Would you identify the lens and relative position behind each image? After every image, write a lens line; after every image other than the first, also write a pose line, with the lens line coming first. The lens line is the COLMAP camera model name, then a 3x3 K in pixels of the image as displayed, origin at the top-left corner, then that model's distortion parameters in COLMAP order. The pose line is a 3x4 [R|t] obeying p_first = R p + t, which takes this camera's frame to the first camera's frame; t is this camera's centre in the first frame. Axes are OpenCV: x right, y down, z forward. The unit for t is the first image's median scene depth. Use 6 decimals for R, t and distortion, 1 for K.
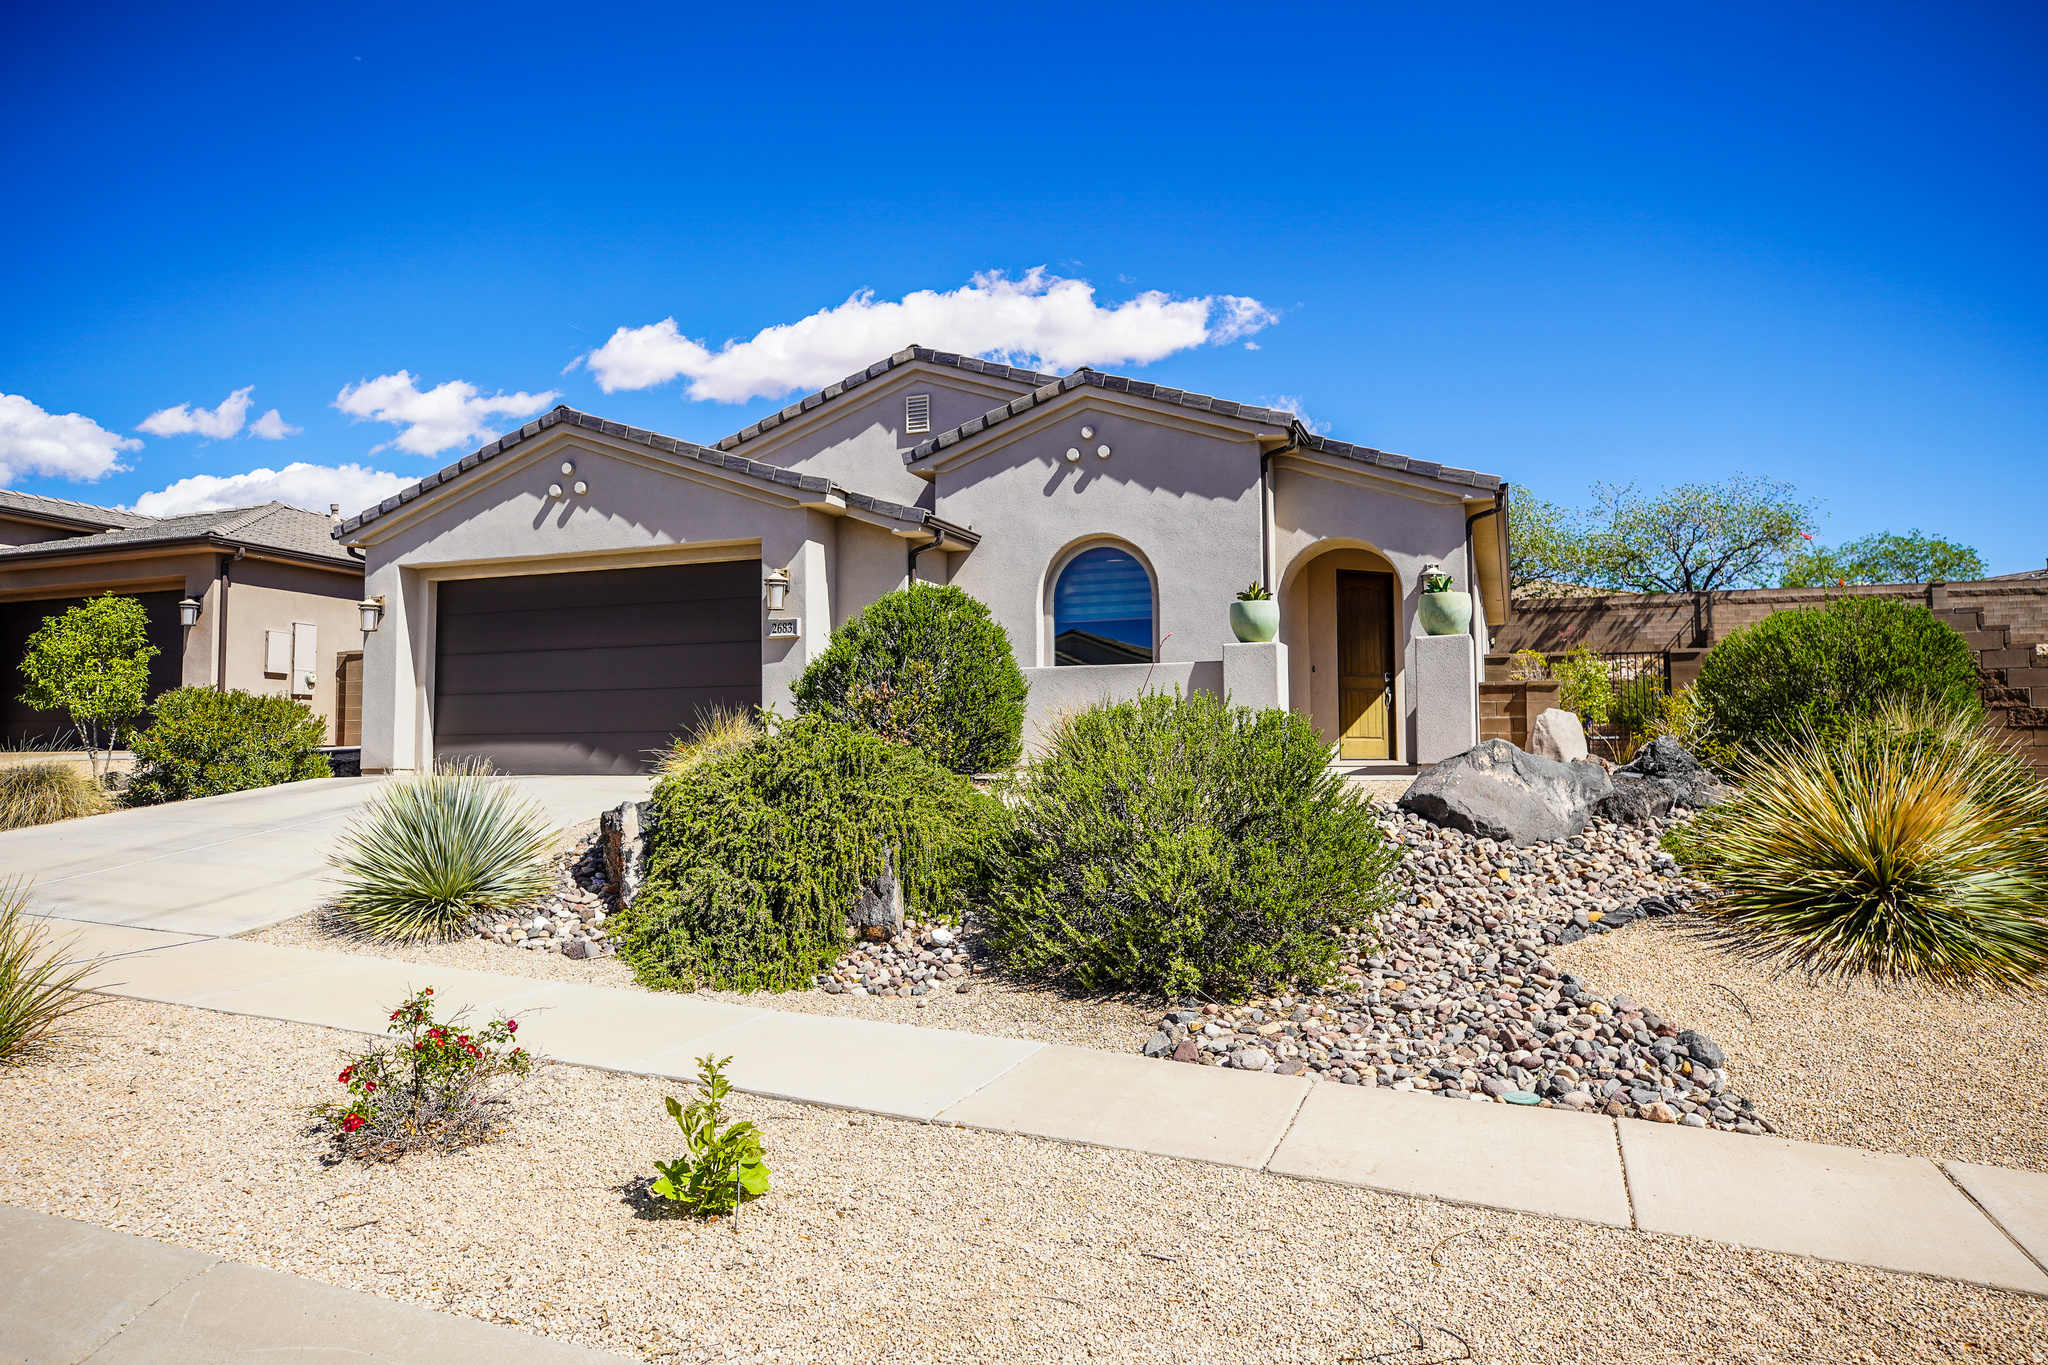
lens RADIAL K [[1323.2, 0, 1023.7], [0, 1323.2, 685.9], [0, 0, 1]] dist [-0.002612, -0.000177]
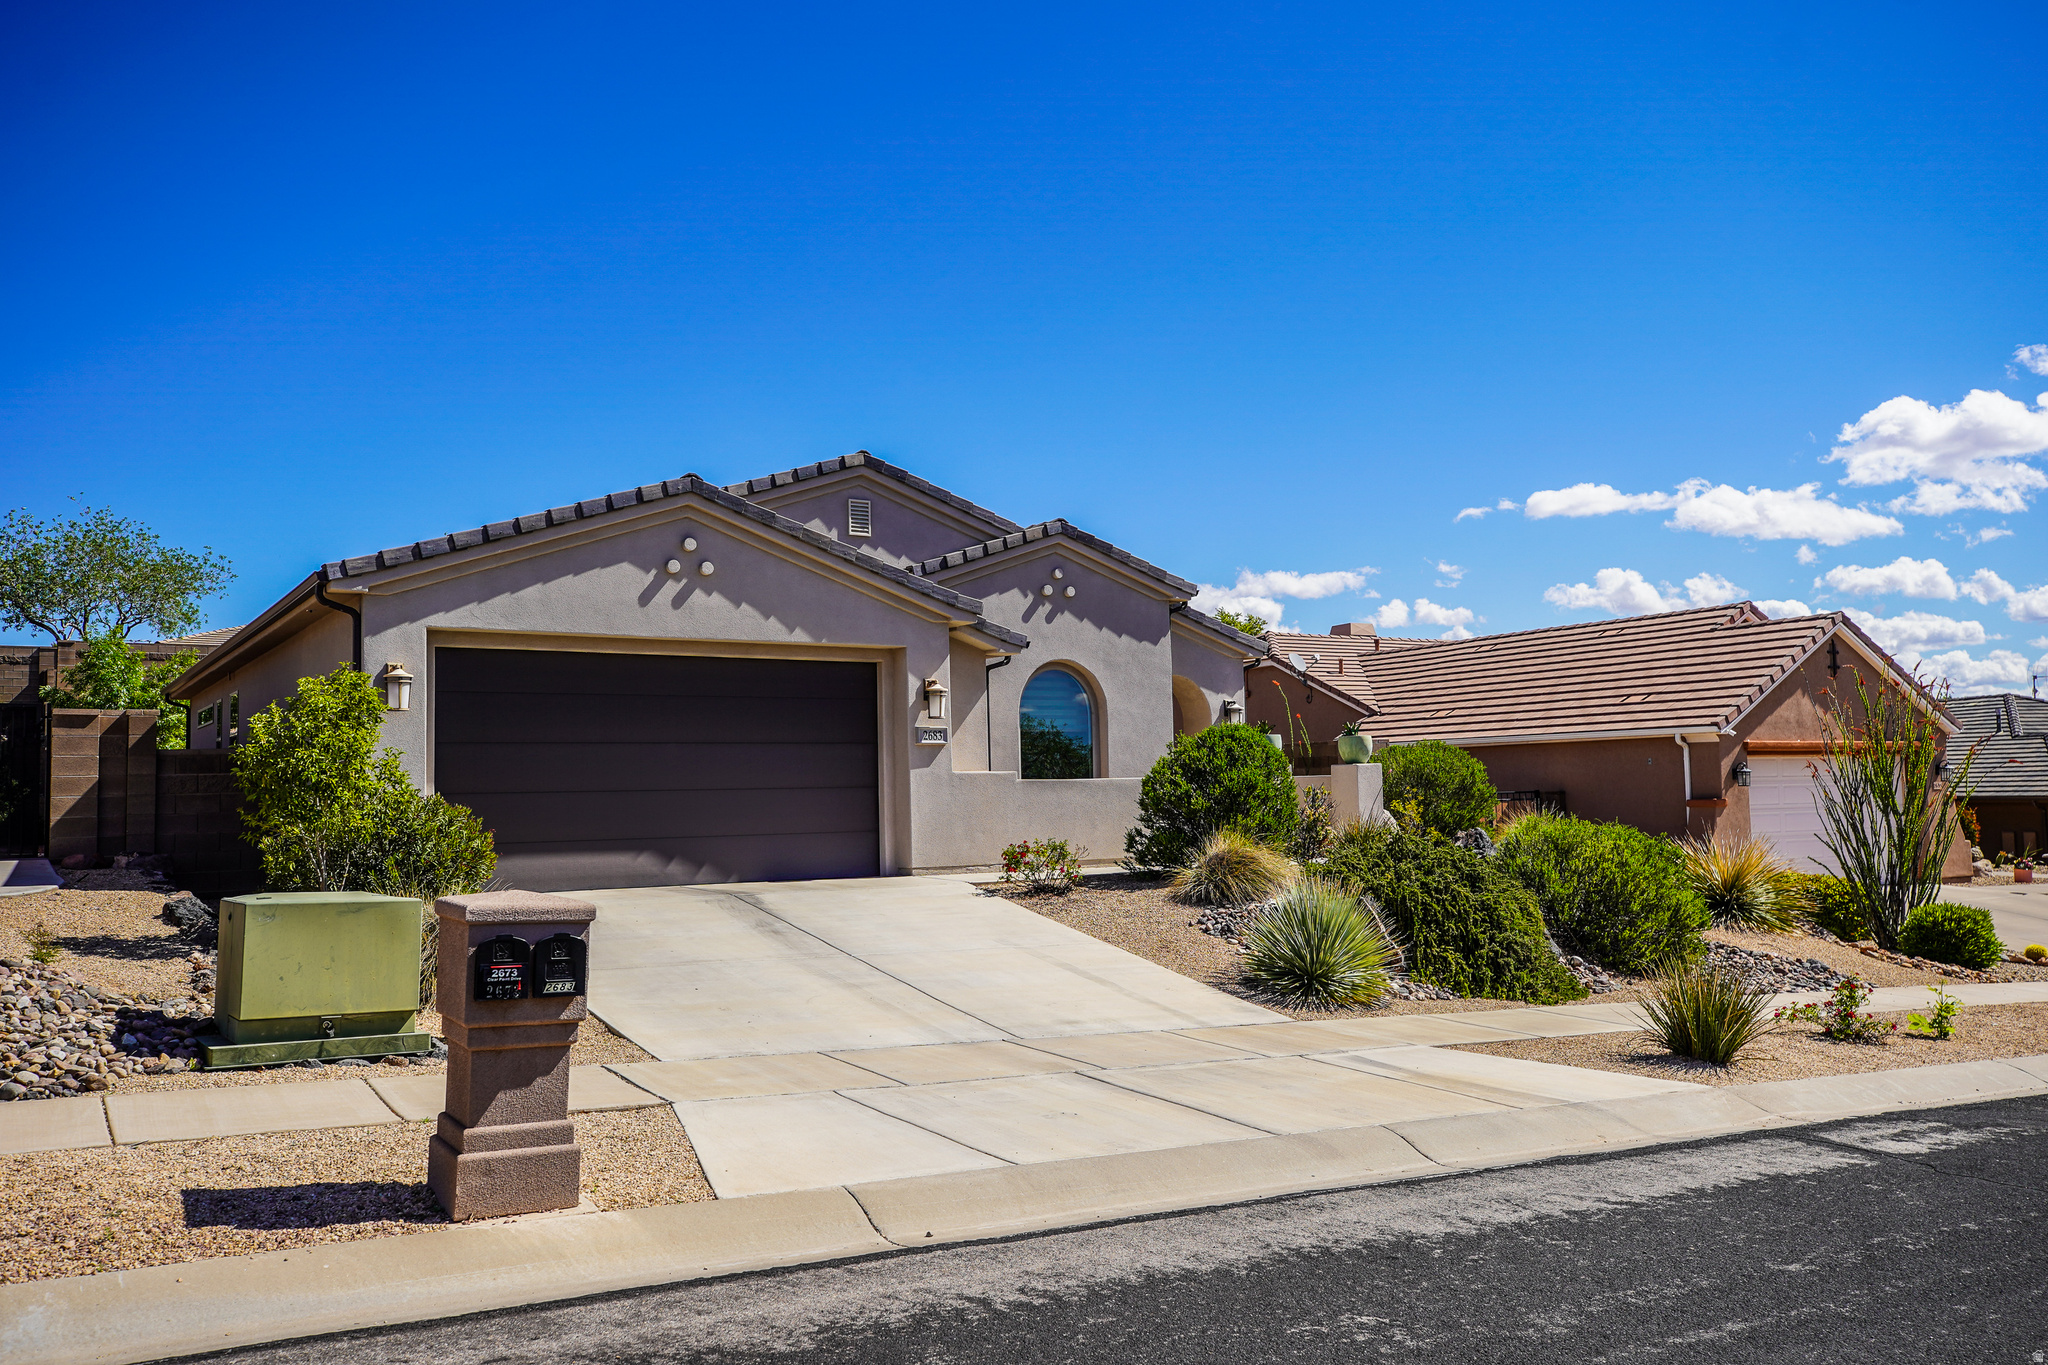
lens RADIAL K [[1683.8, 0, 1024.0], [0, 1683.8, 680.3], [0, 0, 1]] dist [0.000578, 0.000003]
pose [[0.541953, 0.045739, 0.839164, -1.213258], [-0.030914, 0.998927, -0.034482, -0.041833], [-0.839840, -0.007254, 0.542785, 0.198401]]
